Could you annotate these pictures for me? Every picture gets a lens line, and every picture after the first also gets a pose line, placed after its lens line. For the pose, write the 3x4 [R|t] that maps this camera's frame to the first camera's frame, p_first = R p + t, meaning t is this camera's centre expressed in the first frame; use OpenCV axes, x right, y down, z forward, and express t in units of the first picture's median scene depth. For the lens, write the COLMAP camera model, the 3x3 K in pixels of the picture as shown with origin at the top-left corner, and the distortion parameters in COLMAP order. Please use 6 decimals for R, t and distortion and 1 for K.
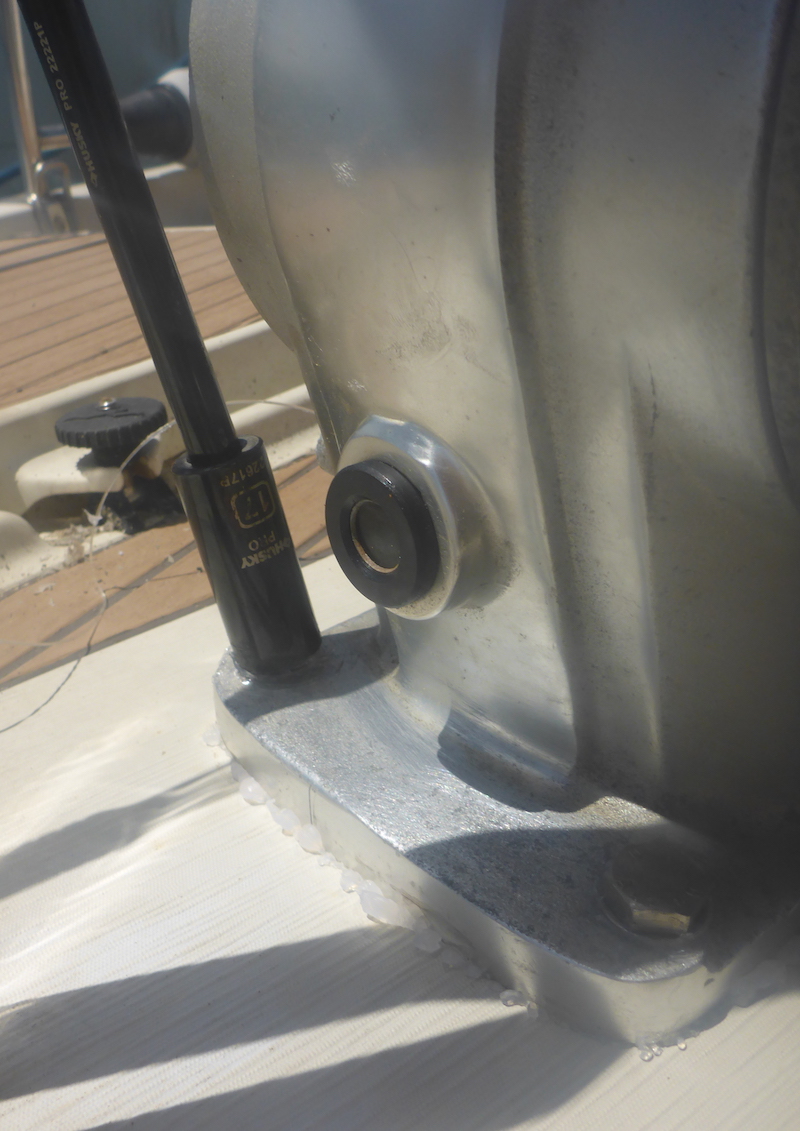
lens RADIAL K [[991.2, 0, 400.0], [0, 991.2, 565.5], [0, 0, 1]] dist [-0.007088, -0.009259]
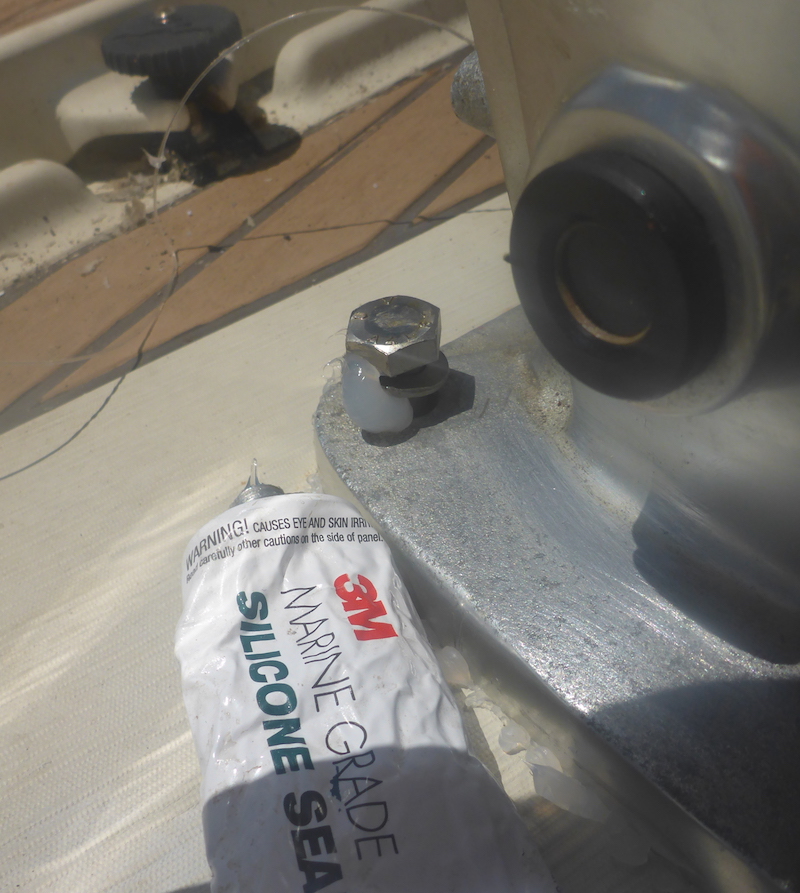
lens RADIAL K [[1043.2, 0, 400.0], [0, 1043.2, 446.5], [0, 0, 1]] dist [-0.008389, -0.003211]
pose [[0.996253, 0.029211, -0.081401, -0.037868], [-0.008812, 0.970617, 0.240468, -0.034646], [0.086033, -0.238850, 0.967238, 0.154282]]
